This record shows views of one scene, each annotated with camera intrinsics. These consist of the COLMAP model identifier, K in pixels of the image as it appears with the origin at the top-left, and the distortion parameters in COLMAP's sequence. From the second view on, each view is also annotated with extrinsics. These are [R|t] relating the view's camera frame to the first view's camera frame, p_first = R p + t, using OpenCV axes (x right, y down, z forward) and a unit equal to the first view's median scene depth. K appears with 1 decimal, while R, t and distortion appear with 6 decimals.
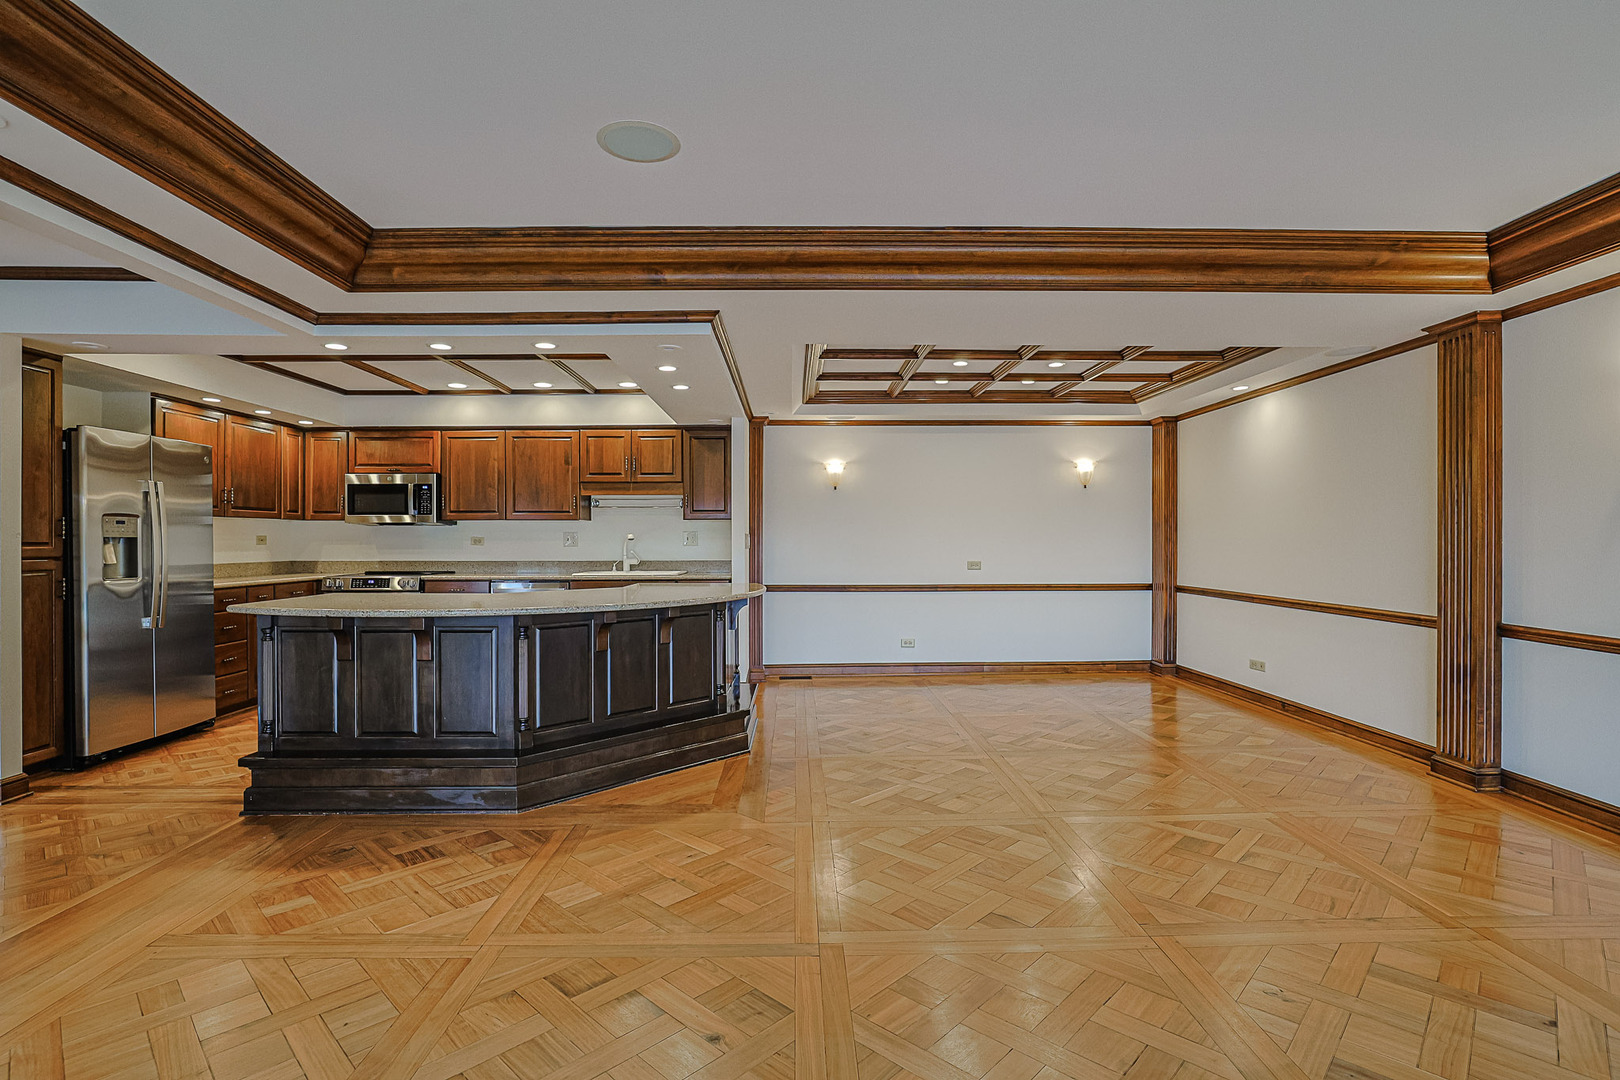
lens RADIAL K [[782.1, 0, 810.0], [0, 782.1, 540.0], [0, 0, 1]] dist [-0.038271, 0.000754]
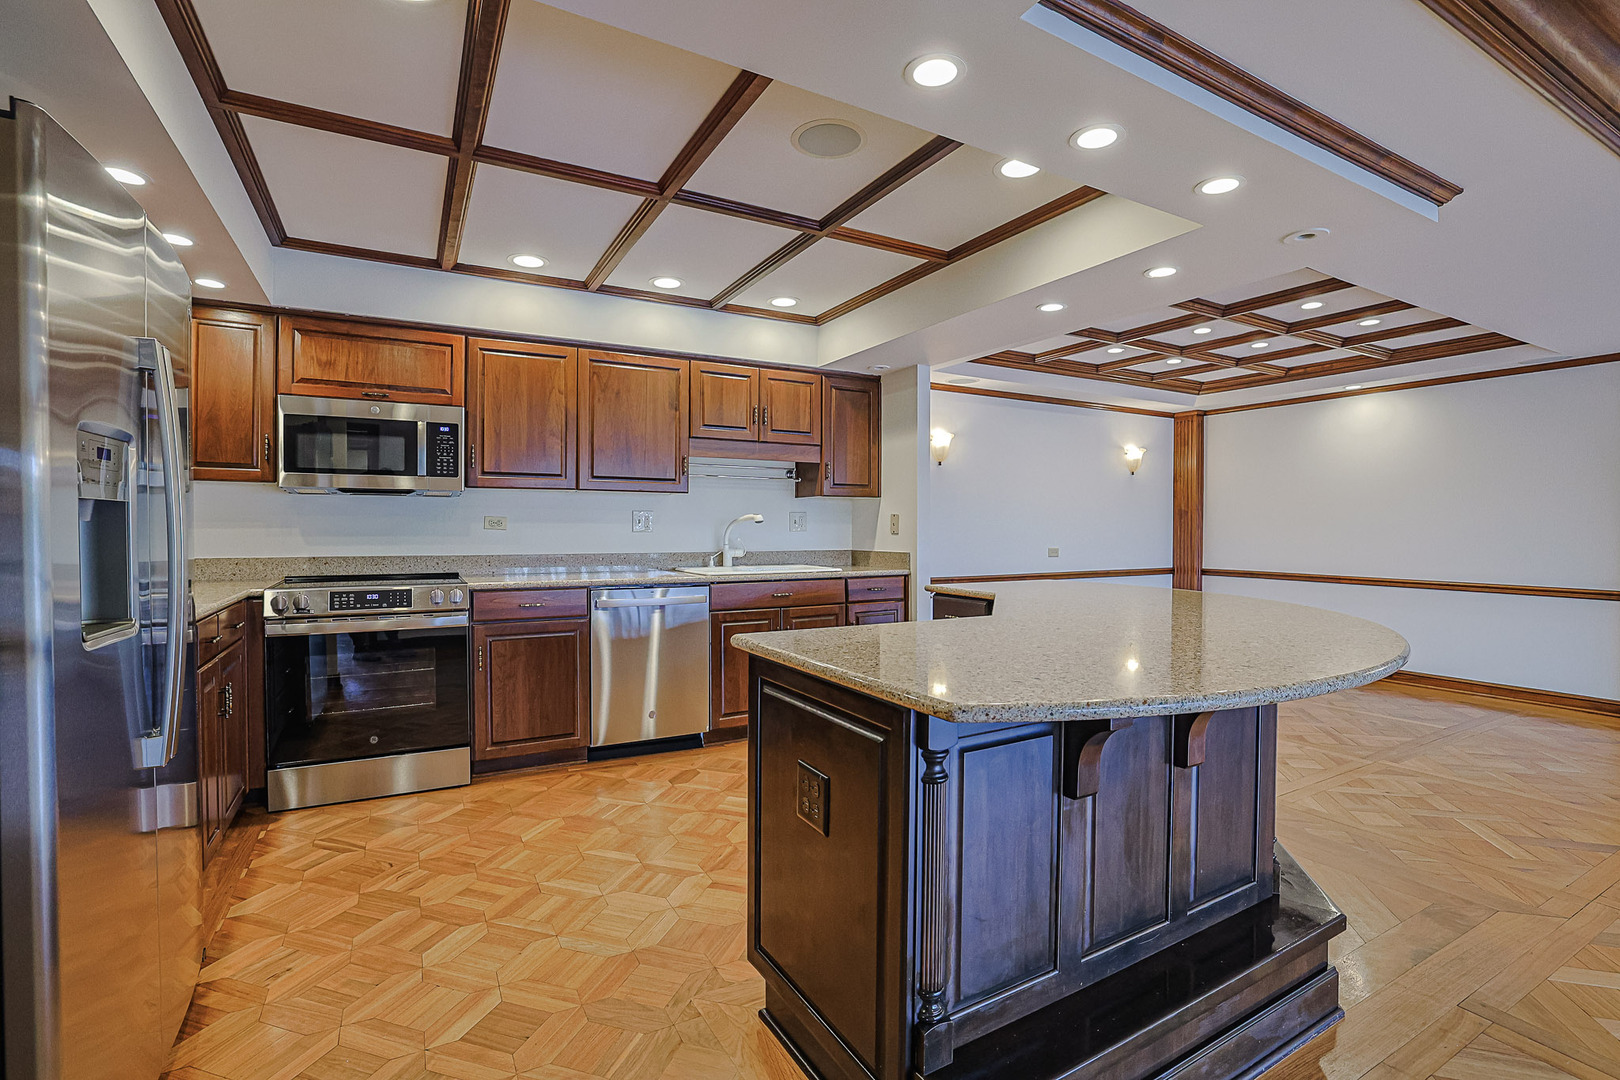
lens RADIAL K [[730.8, 0, 797.0], [0, 730.8, 538.4], [0, 0, 1]] dist [-0.051381, 0.018150]
pose [[0.886696, -0.002694, 0.462344, -0.508671], [-0.004211, 0.999894, 0.013903, 0.004854], [-0.462333, -0.014275, 0.886591, 0.394521]]
